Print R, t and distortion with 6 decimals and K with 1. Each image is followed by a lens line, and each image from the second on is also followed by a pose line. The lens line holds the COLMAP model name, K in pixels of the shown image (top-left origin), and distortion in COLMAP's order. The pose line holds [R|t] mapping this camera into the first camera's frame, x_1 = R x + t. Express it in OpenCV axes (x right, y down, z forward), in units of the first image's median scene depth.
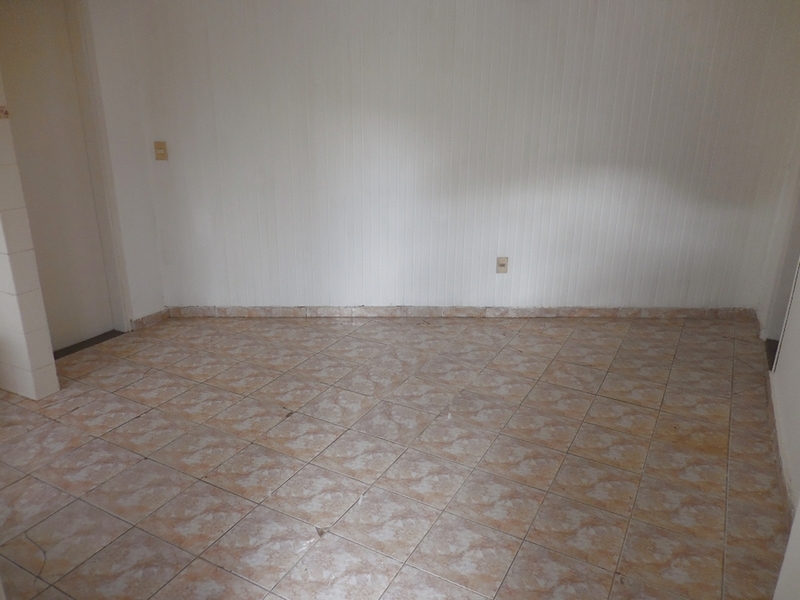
lens RADIAL K [[597.3, 0, 398.1], [0, 597.3, 299.1], [0, 0, 1]] dist [-0.022530, 0.003256]
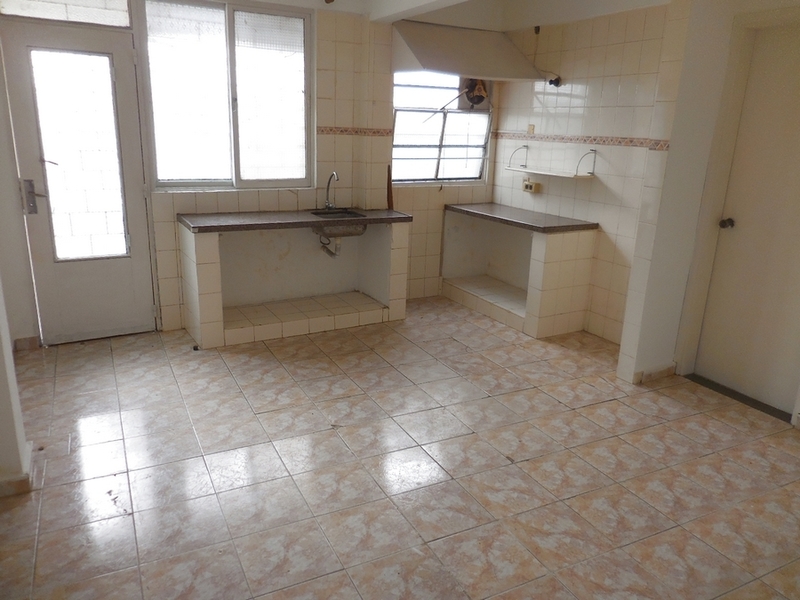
lens RADIAL K [[597.3, 0, 398.9], [0, 597.3, 301.4], [0, 0, 1]] dist [-0.022530, 0.003256]
pose [[-0.567805, 0.208838, -0.796231, 0.551497], [-0.298564, 0.849167, 0.435632, -0.336272], [0.767110, 0.485080, -0.419809, 1.021543]]
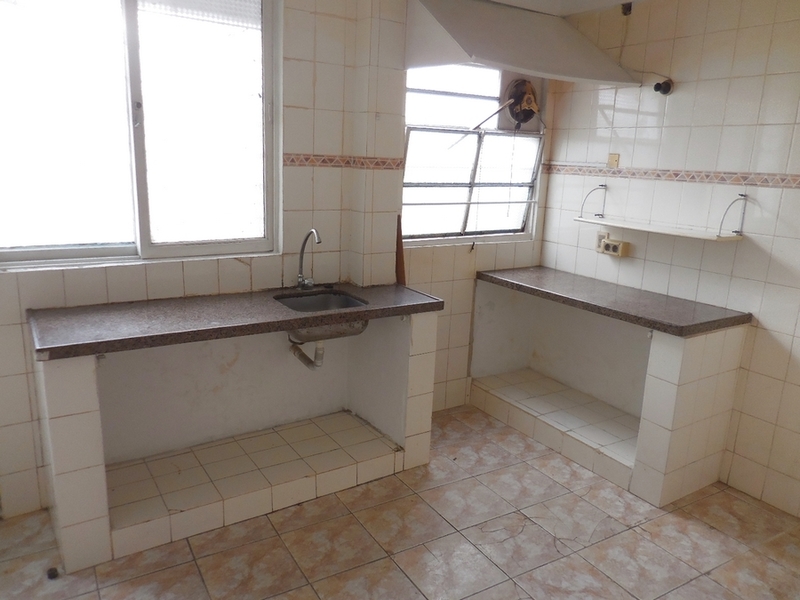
lens RADIAL K [[597.3, 0, 399.3], [0, 597.3, 297.9], [0, 0, 1]] dist [-0.022530, 0.003256]
pose [[-0.506268, 0.172773, -0.844892, 0.139047], [-0.316872, 0.873922, 0.368582, -0.206396], [0.802051, 0.454323, -0.387692, 0.650678]]
